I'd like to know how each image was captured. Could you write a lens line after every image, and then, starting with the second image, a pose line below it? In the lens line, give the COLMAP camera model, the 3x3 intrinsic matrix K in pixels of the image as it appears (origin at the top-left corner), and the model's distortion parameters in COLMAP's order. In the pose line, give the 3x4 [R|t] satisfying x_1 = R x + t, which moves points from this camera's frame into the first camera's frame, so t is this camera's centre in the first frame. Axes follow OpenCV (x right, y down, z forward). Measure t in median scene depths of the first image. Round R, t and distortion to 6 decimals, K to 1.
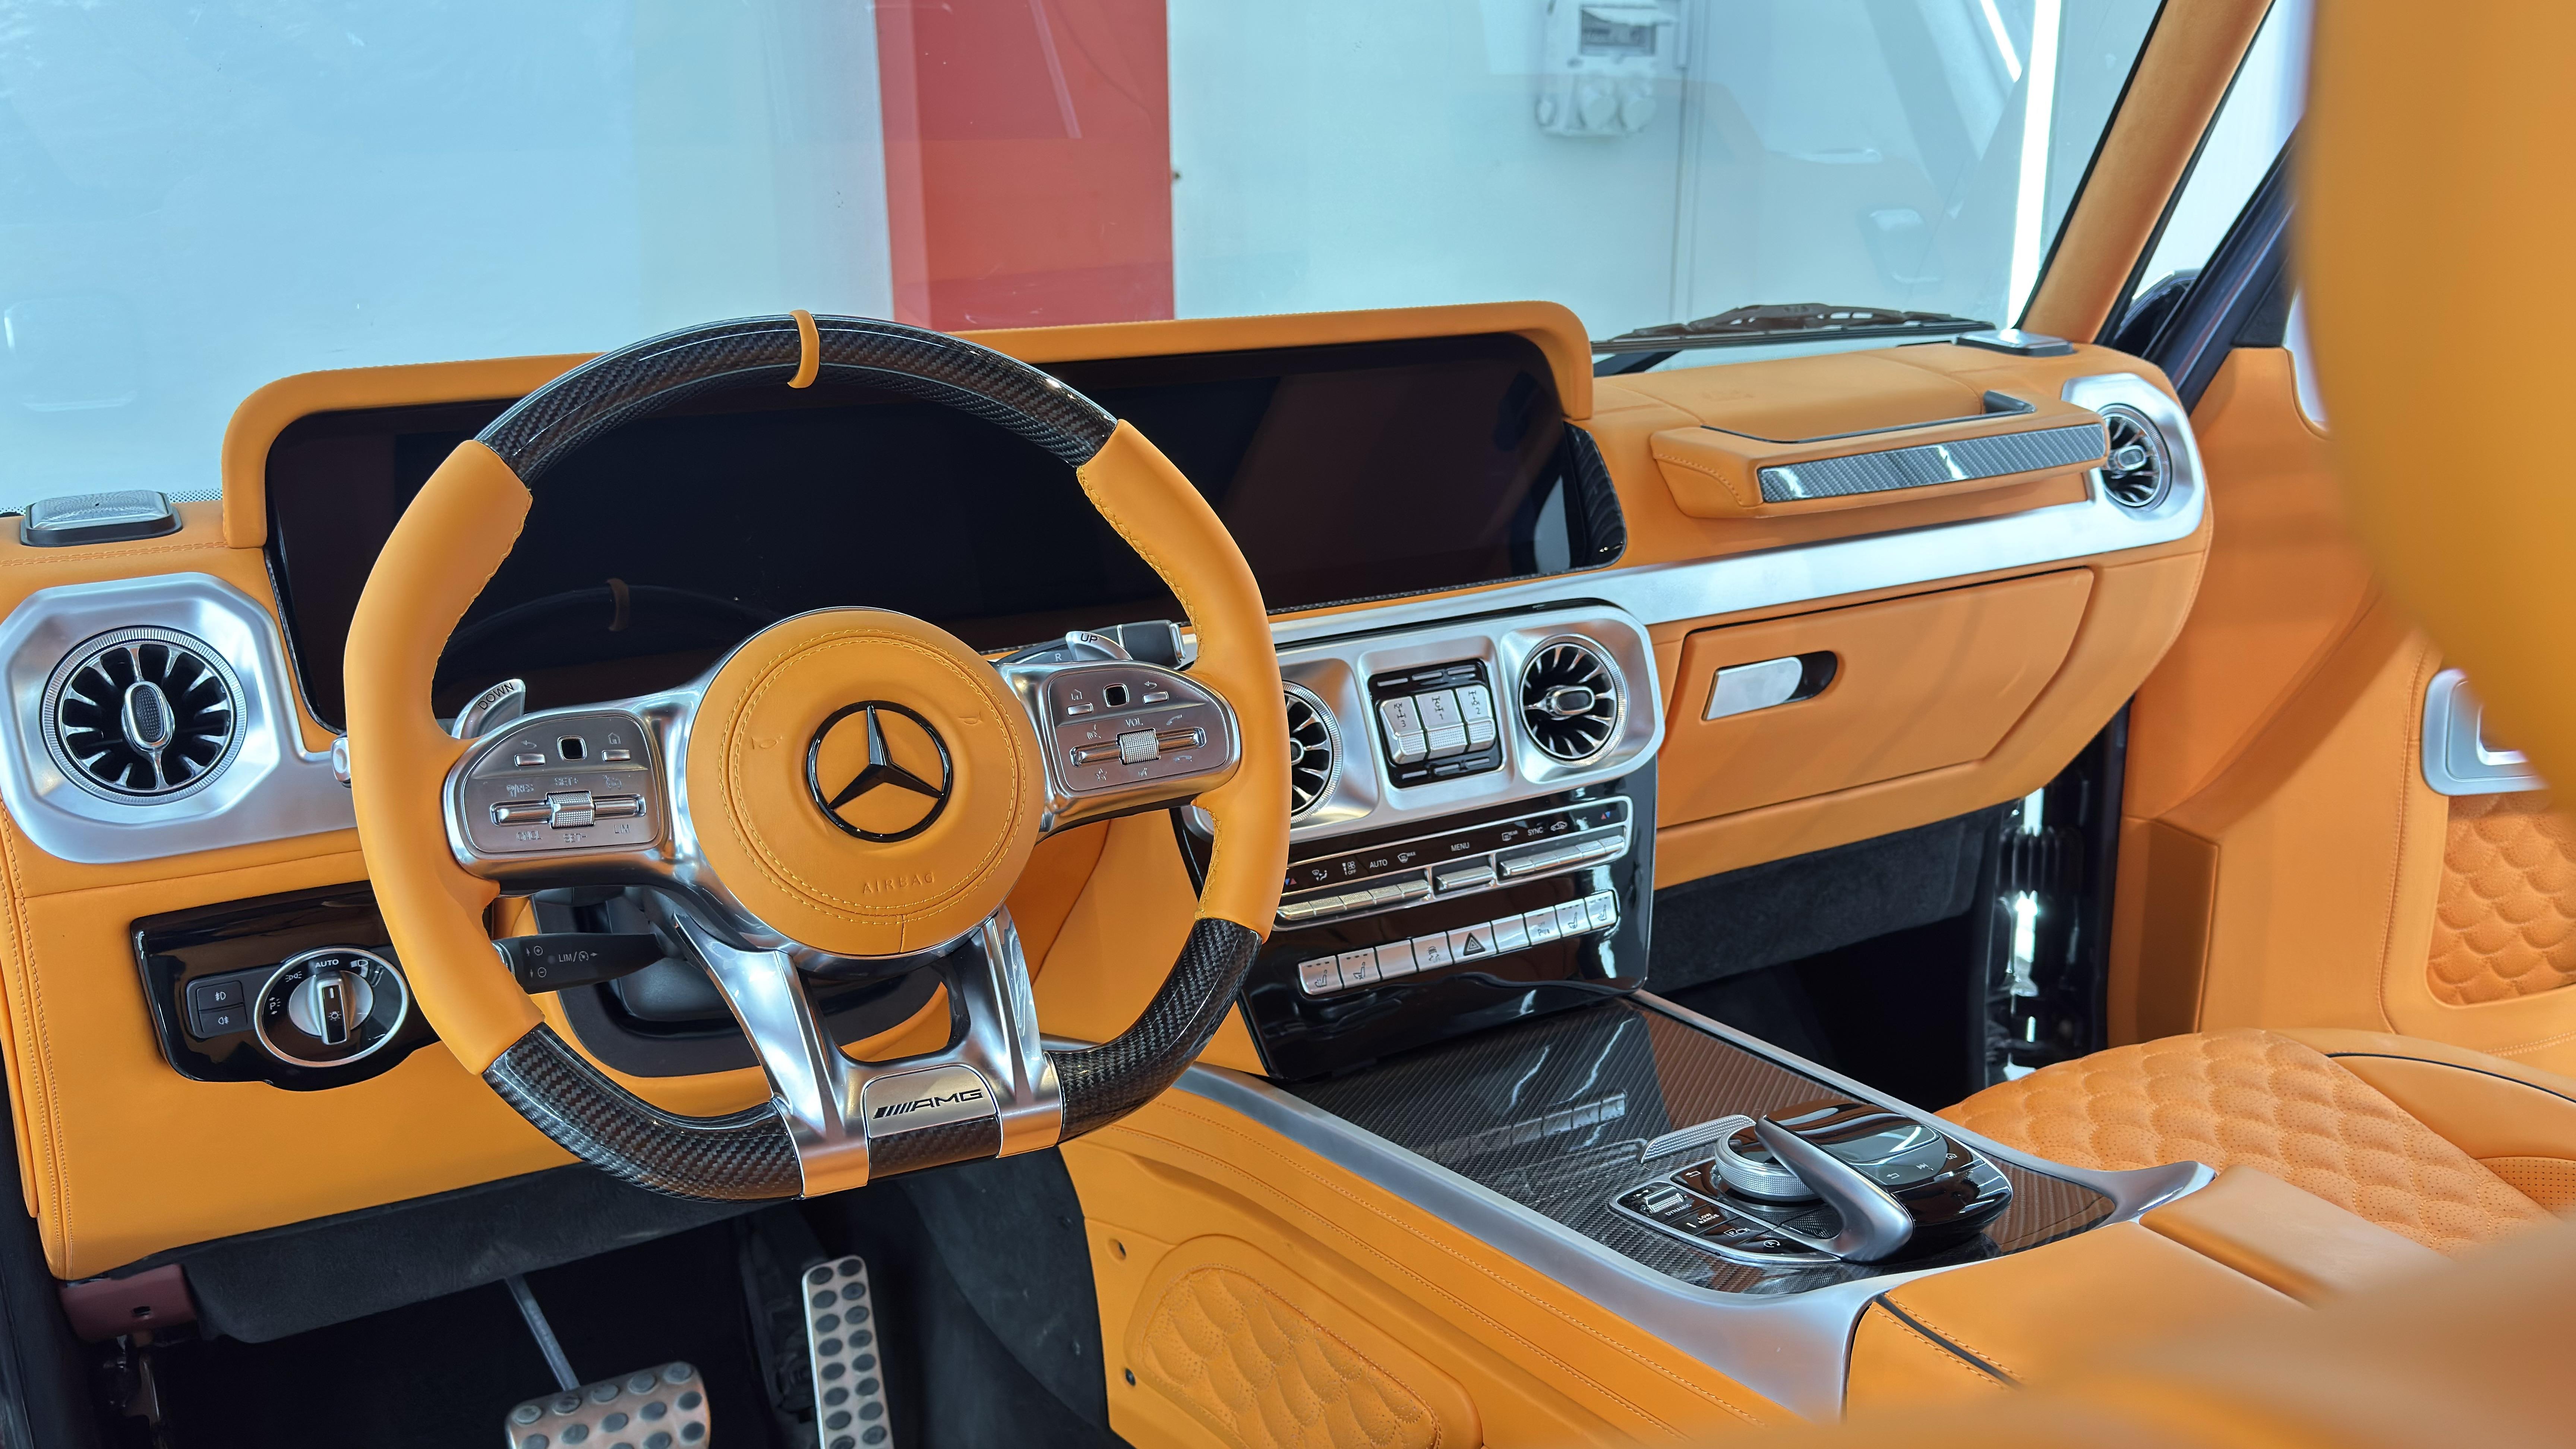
lens RADIAL K [[2129.3, 0, 1288.0], [0, 2129.3, 724.5], [0, 0, 1]] dist [0.061069, -0.001322]
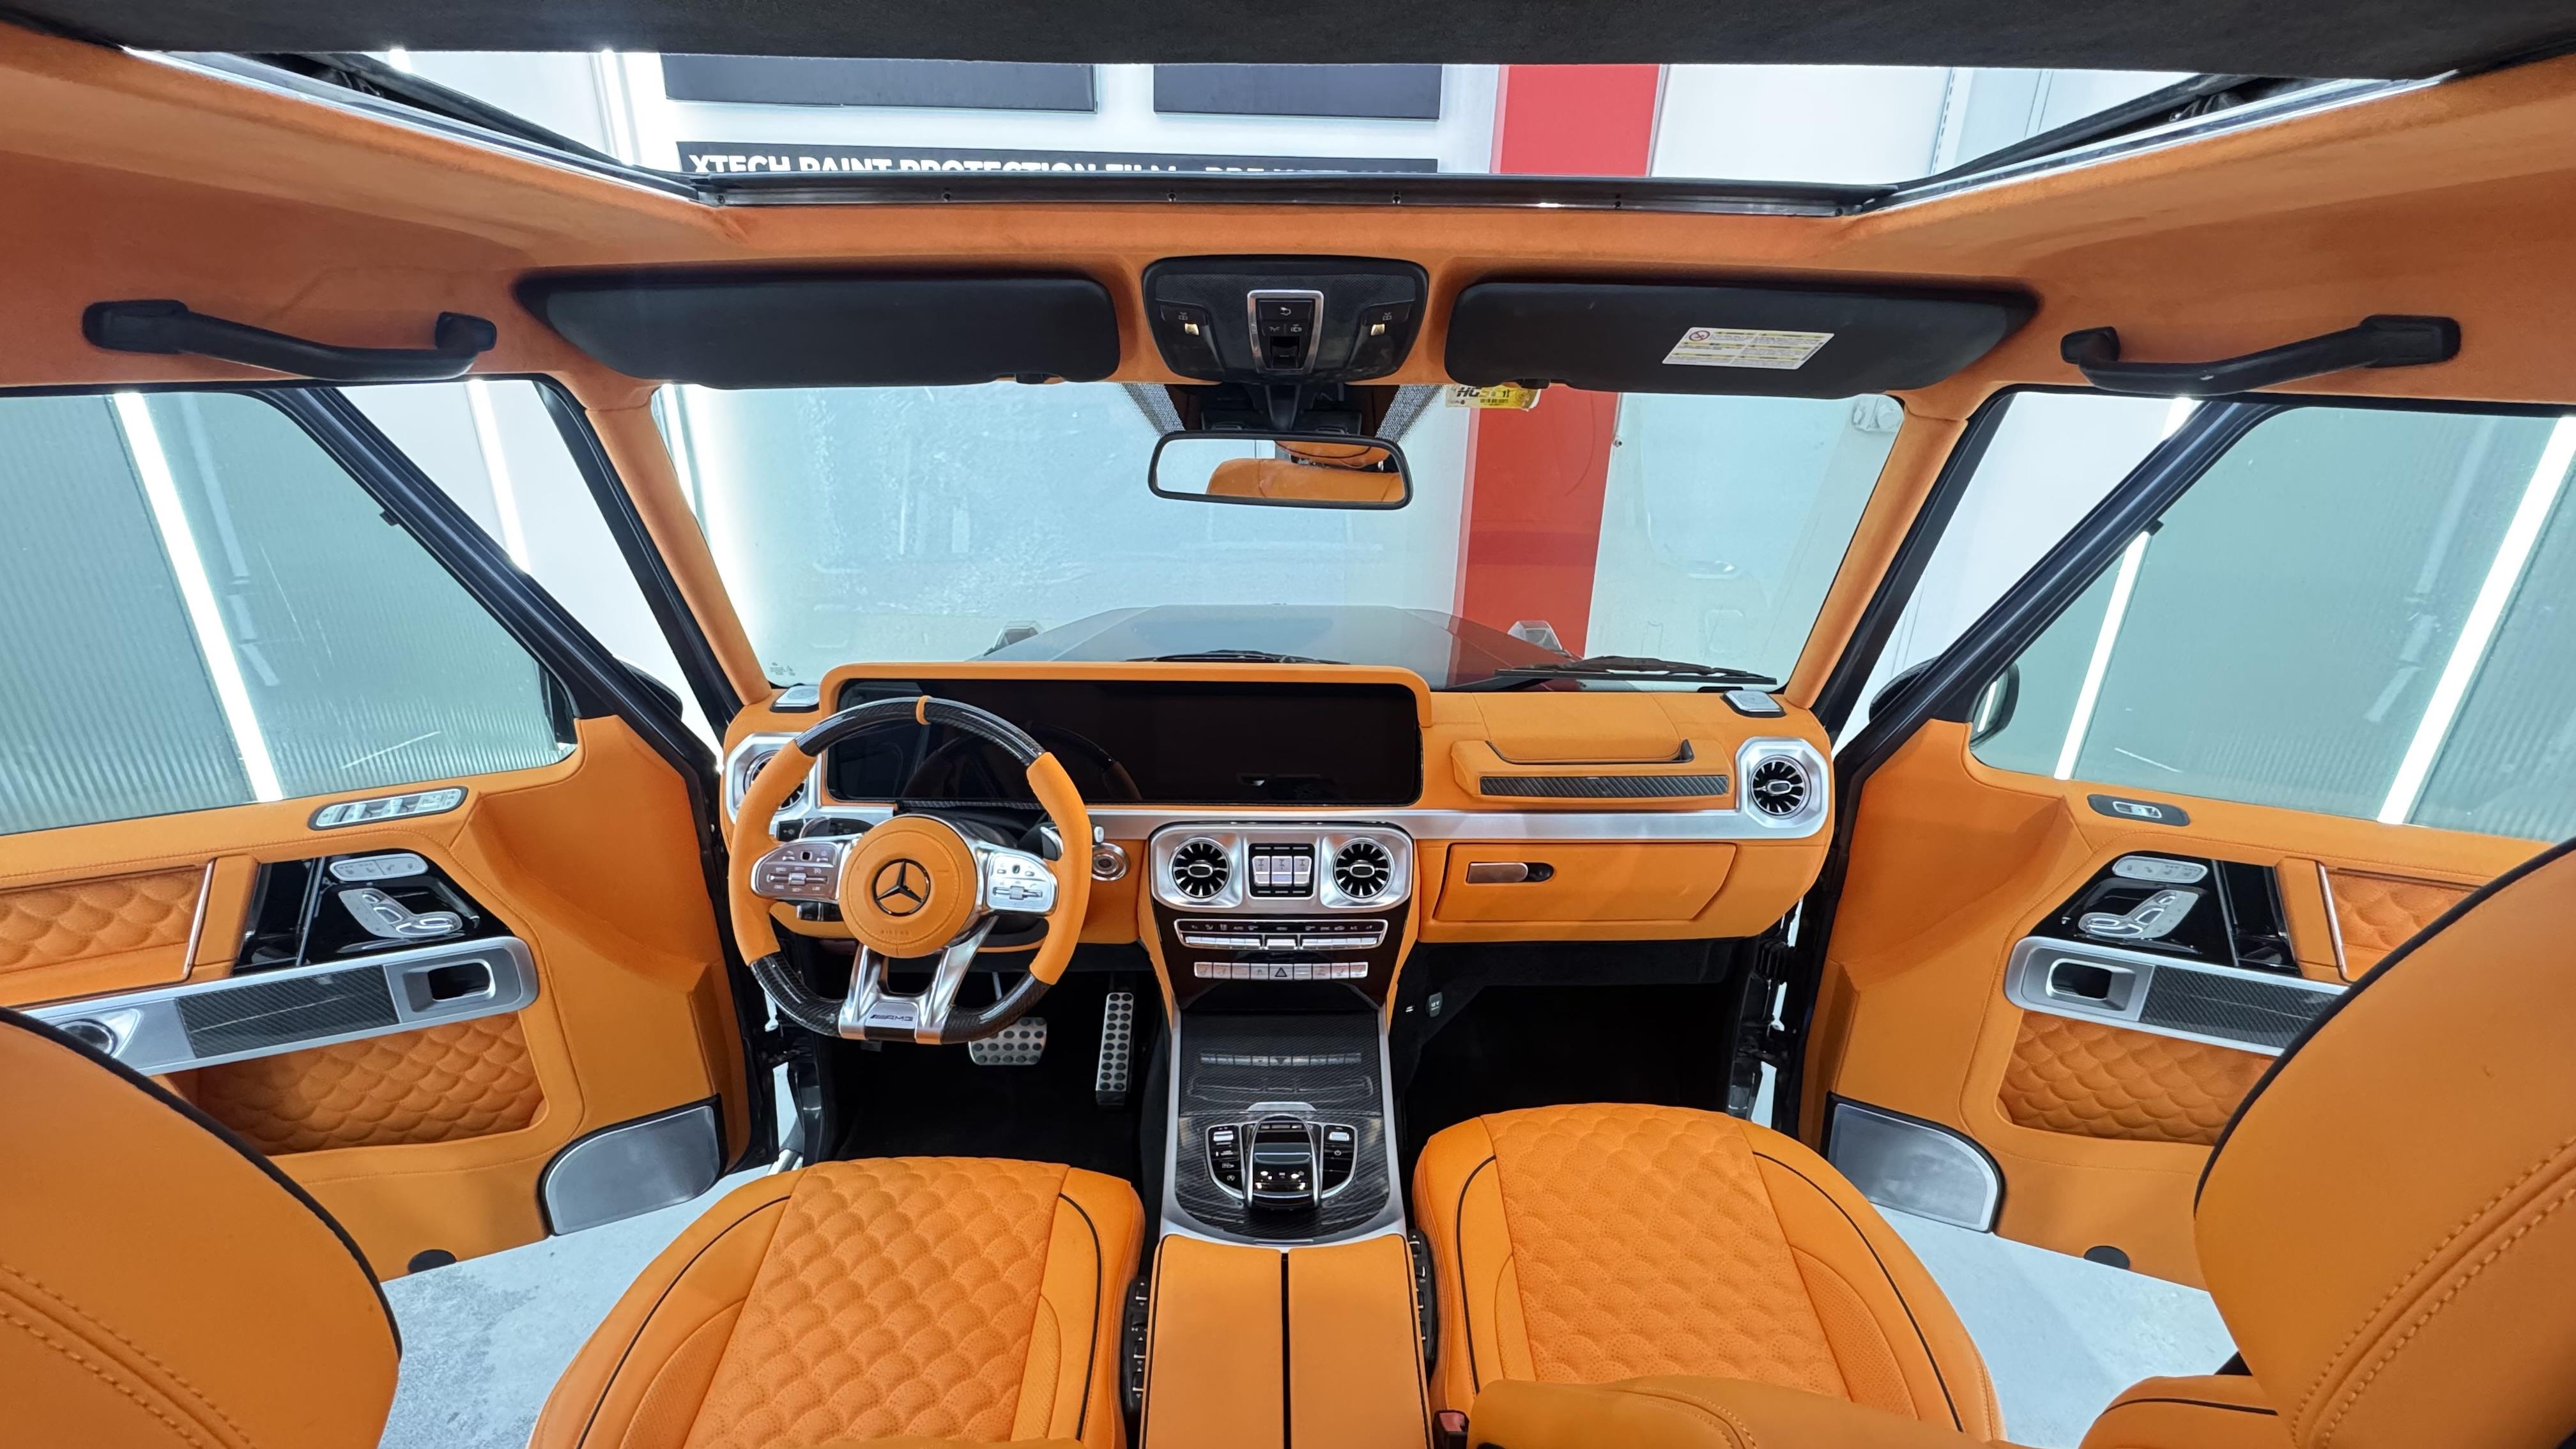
lens RADIAL K [[1014.6, 0, 1288.0], [0, 1014.6, 724.5], [0, 0, 1]] dist [0.001186, 0.000035]
pose [[0.872978, 0.193512, -0.447730, 0.515137], [-0.150935, 0.980052, 0.129293, -0.283561], [0.463818, -0.045292, 0.884772, 0.103905]]
